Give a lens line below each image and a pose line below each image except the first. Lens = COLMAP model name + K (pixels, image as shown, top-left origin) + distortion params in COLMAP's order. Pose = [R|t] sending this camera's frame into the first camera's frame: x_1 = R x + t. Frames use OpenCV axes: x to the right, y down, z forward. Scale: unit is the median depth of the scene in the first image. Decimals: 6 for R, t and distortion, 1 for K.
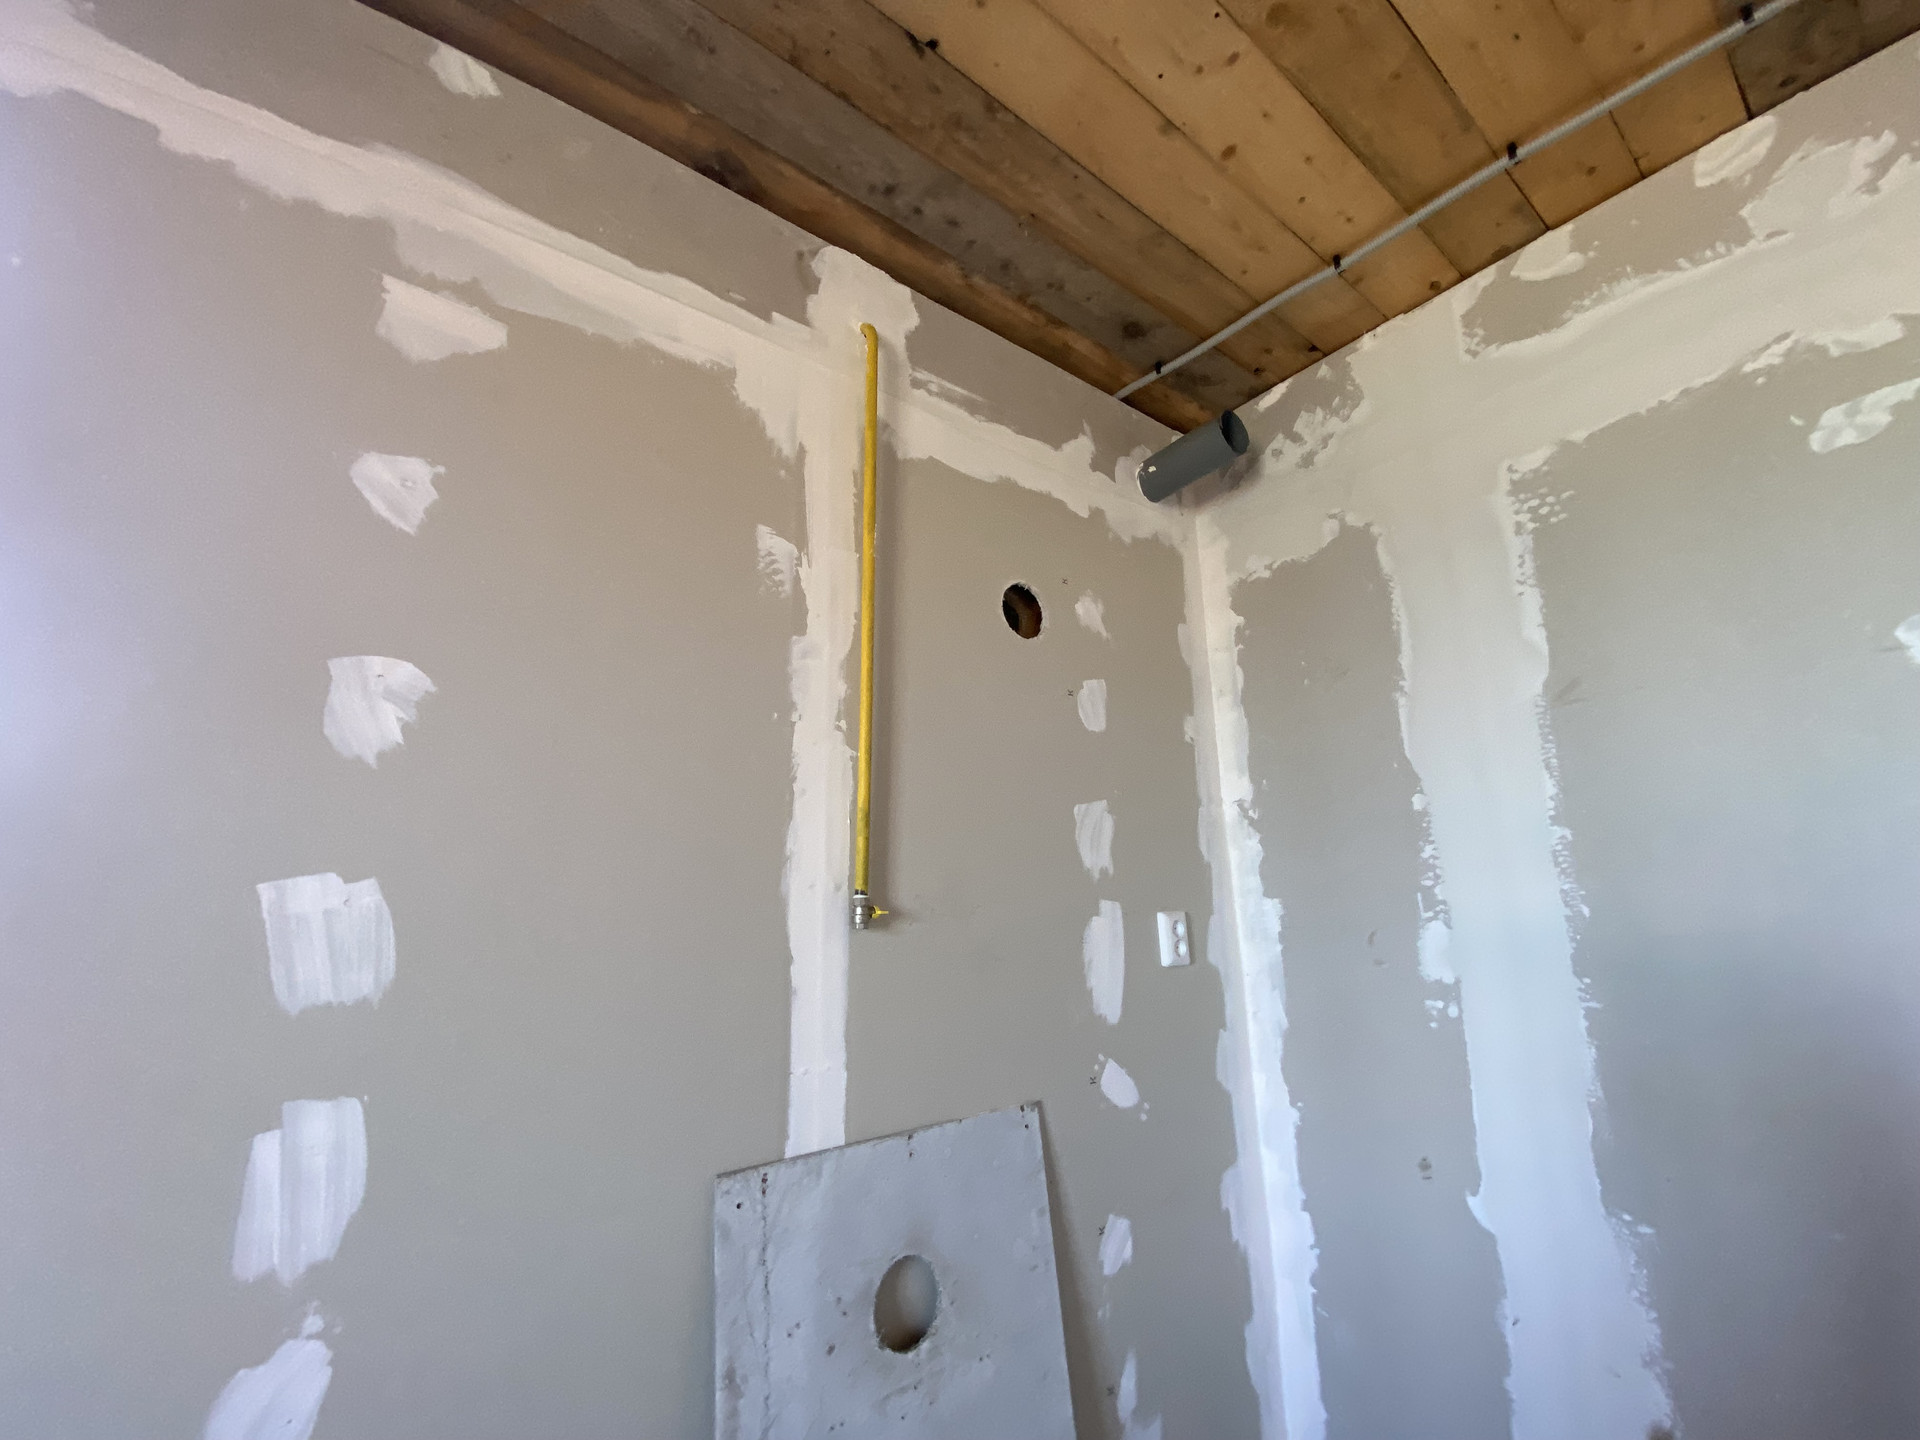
lens RADIAL K [[779.0, 0, 949.3], [0, 779.0, 732.3], [0, 0, 1]] dist [0.013050, -0.016682]
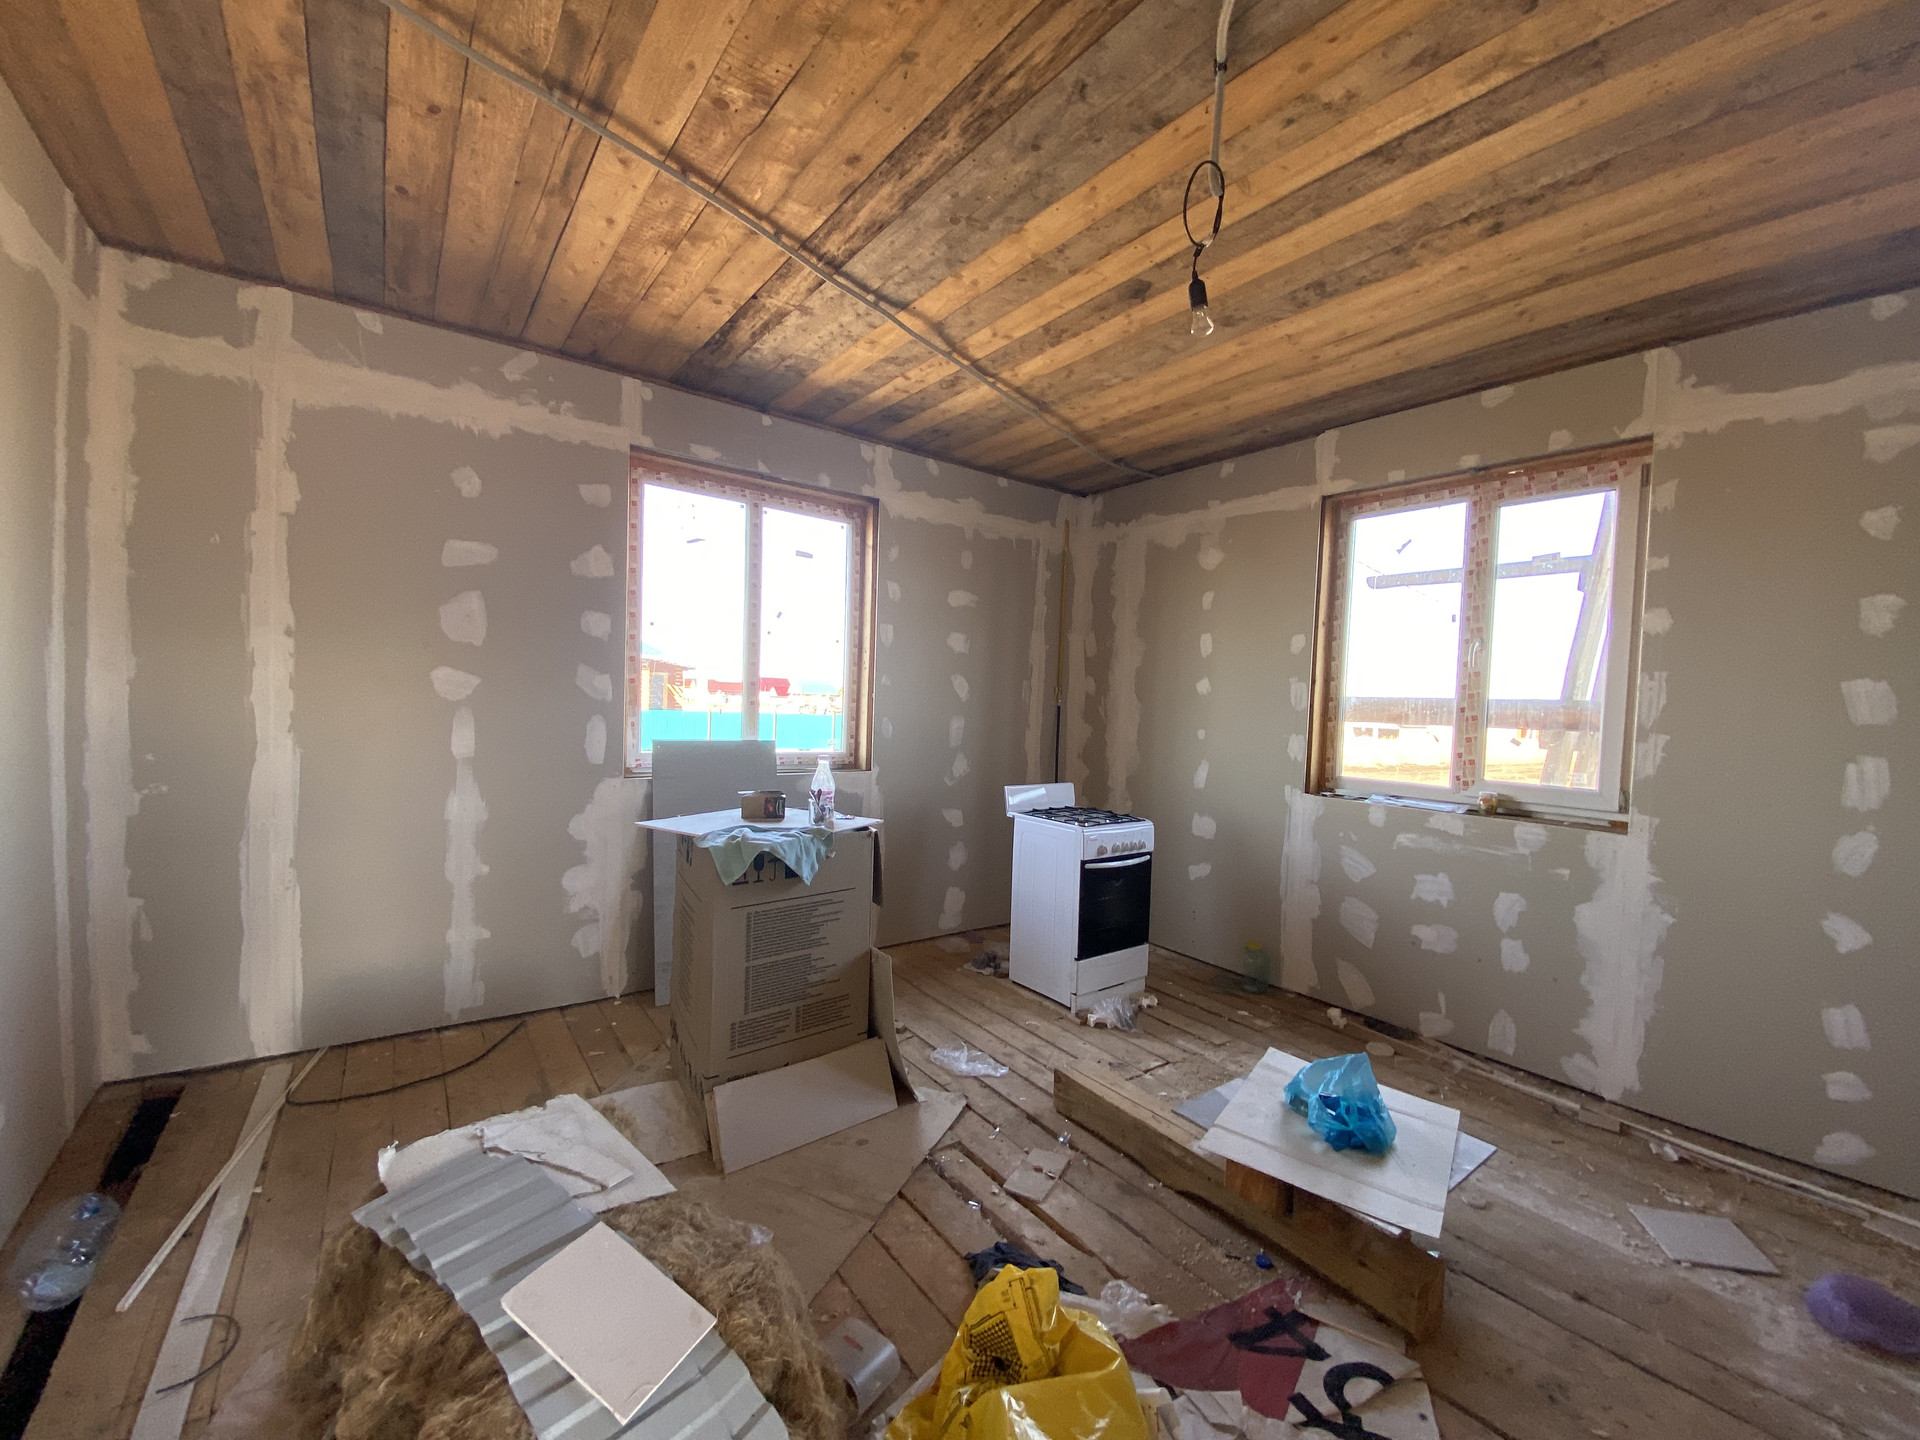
lens RADIAL K [[779.0, 0, 955.0], [0, 779.0, 729.7], [0, 0, 1]] dist [0.013050, -0.016682]
pose [[-0.011369, 0.063512, -0.997916, 1.247958], [0.184273, 0.981021, 0.060337, -0.253611], [0.982809, -0.183203, -0.022857, -1.361183]]
